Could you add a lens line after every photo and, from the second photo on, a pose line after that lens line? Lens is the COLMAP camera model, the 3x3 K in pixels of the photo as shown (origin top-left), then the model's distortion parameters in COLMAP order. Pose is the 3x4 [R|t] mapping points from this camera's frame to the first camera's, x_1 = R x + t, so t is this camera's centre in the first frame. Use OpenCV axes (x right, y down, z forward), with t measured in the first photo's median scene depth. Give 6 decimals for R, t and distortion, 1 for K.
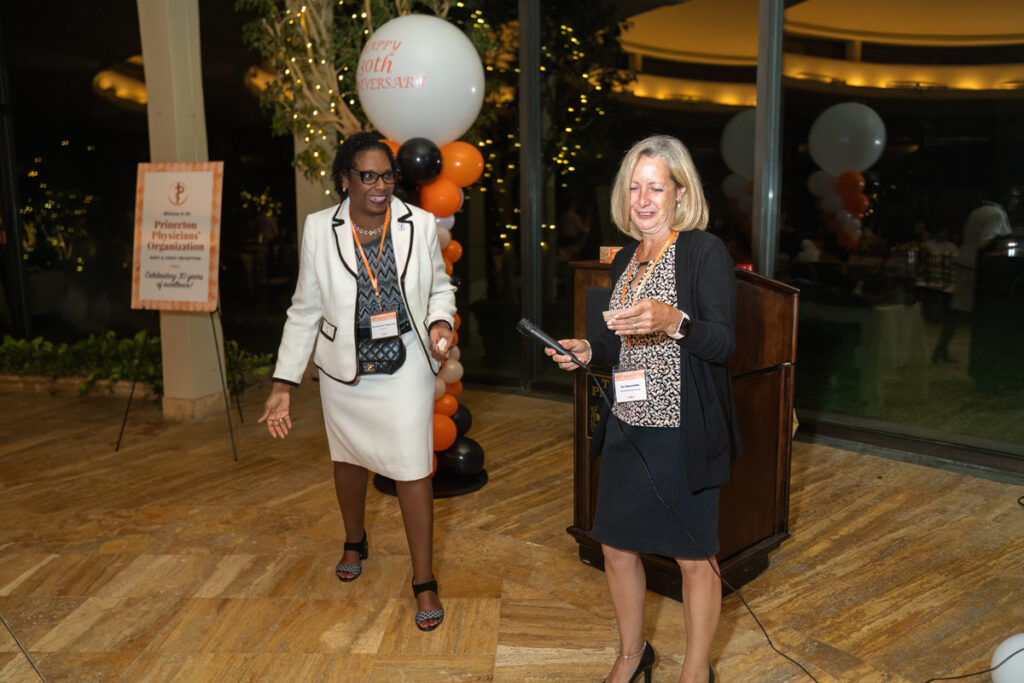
lens RADIAL K [[830.4, 0, 512.0], [0, 830.4, 341.5], [0, 0, 1]] dist [0.004323, 0.001993]
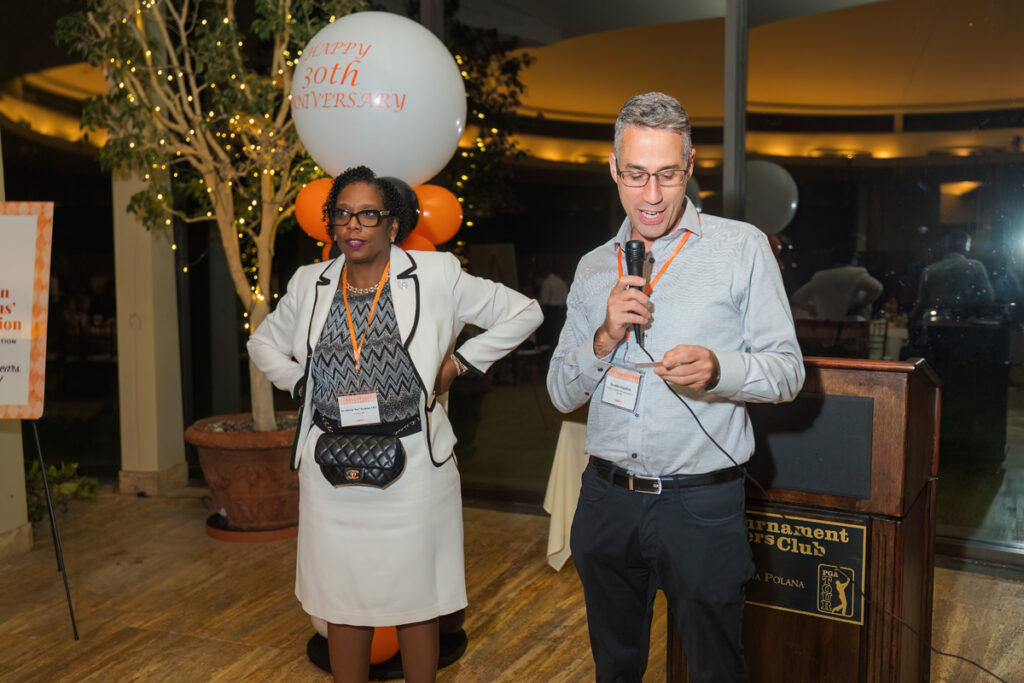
lens RADIAL K [[885.5, 0, 512.7], [0, 885.5, 349.1], [0, 0, 1]] dist [0.004482, 0.009560]
pose [[0.963849, -0.014789, 0.266038, -0.171166], [0.032044, 0.997646, -0.060635, -0.035341], [-0.264515, 0.066968, 0.962054, 0.186636]]
